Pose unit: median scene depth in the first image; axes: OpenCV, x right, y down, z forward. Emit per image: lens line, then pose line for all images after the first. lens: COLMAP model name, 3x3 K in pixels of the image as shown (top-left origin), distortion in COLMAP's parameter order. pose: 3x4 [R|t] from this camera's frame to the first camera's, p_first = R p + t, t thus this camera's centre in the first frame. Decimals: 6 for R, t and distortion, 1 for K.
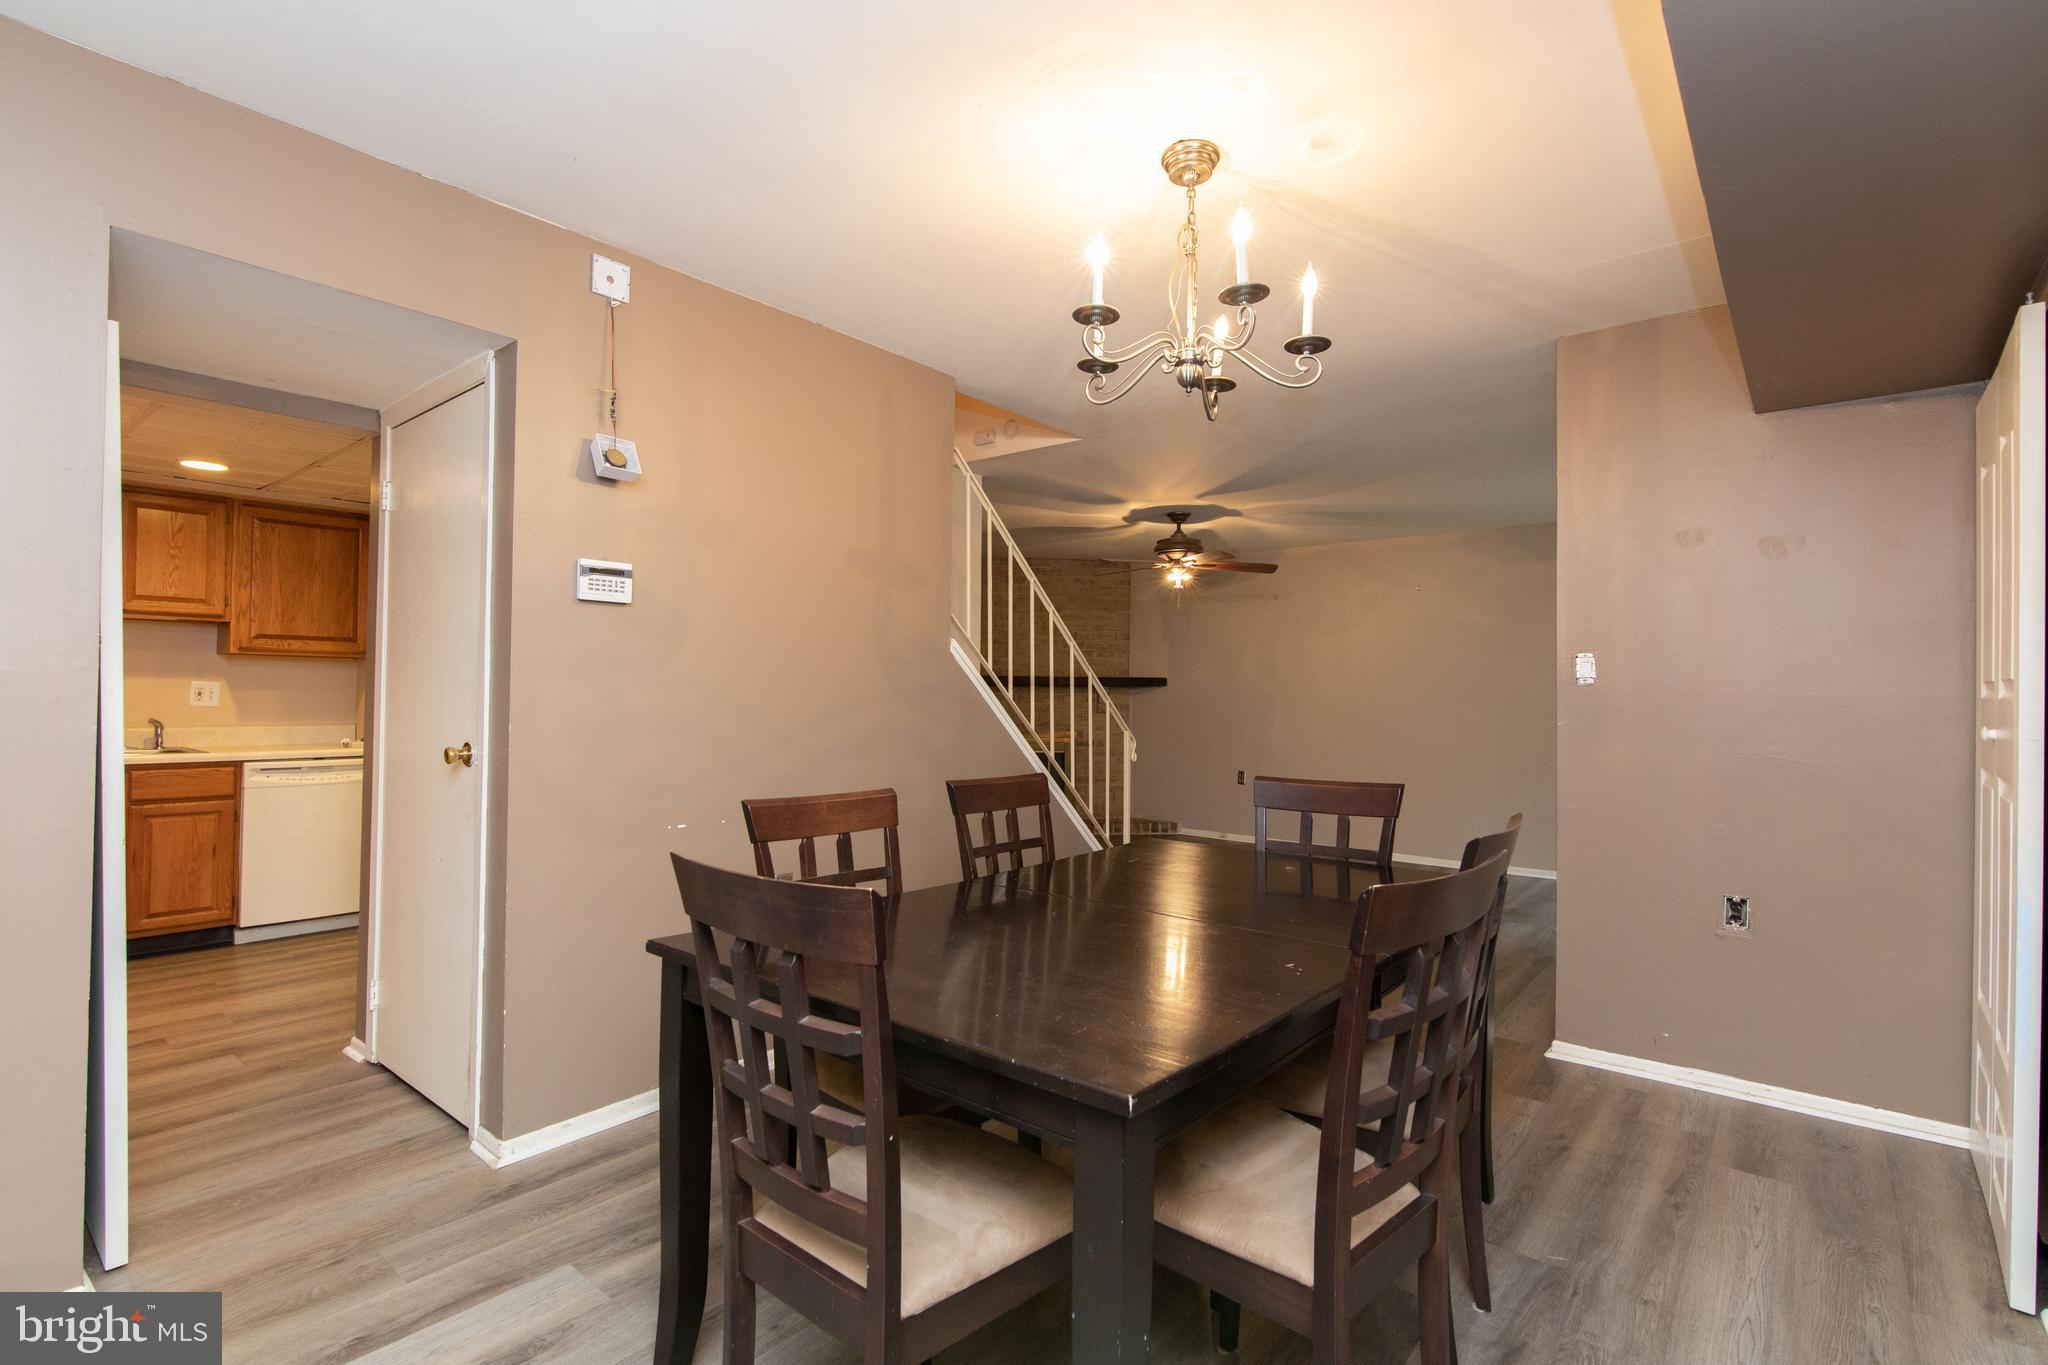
lens RADIAL K [[969.7, 0, 1024.0], [0, 969.7, 682.5], [0, 0, 1]] dist [-0.004064, -0.001164]
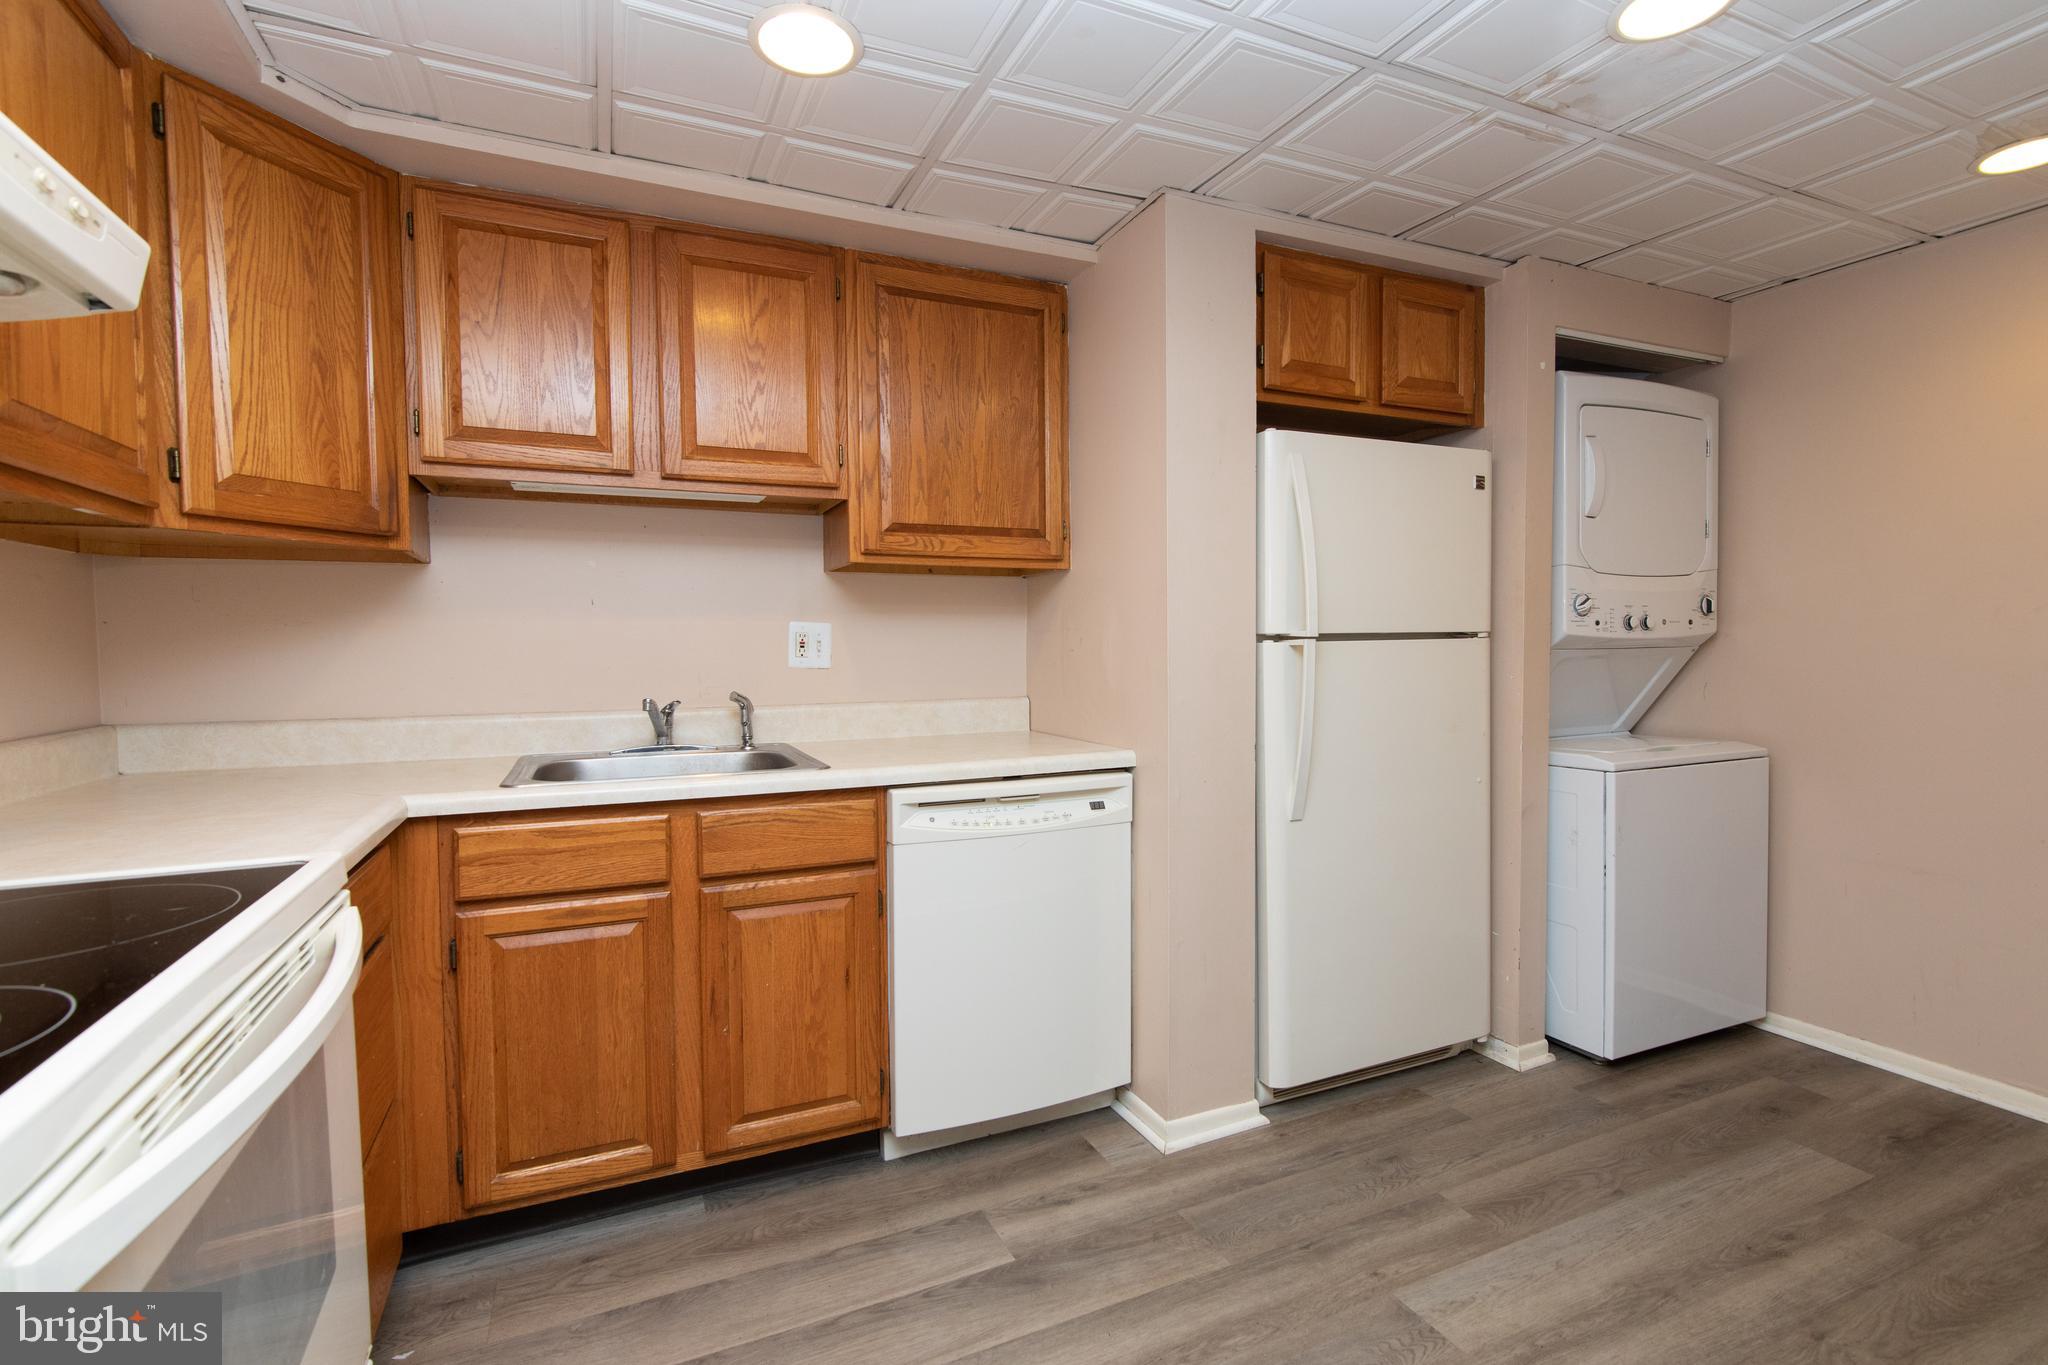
lens RADIAL K [[969.7, 0, 1024.0], [0, 969.7, 682.5], [0, 0, 1]] dist [-0.004064, -0.001164]
pose [[0.896335, -0.003290, -0.443365, -0.521579], [0.026964, 0.998526, 0.047103, 0.010685], [0.442556, -0.054175, 0.895103, 0.590236]]
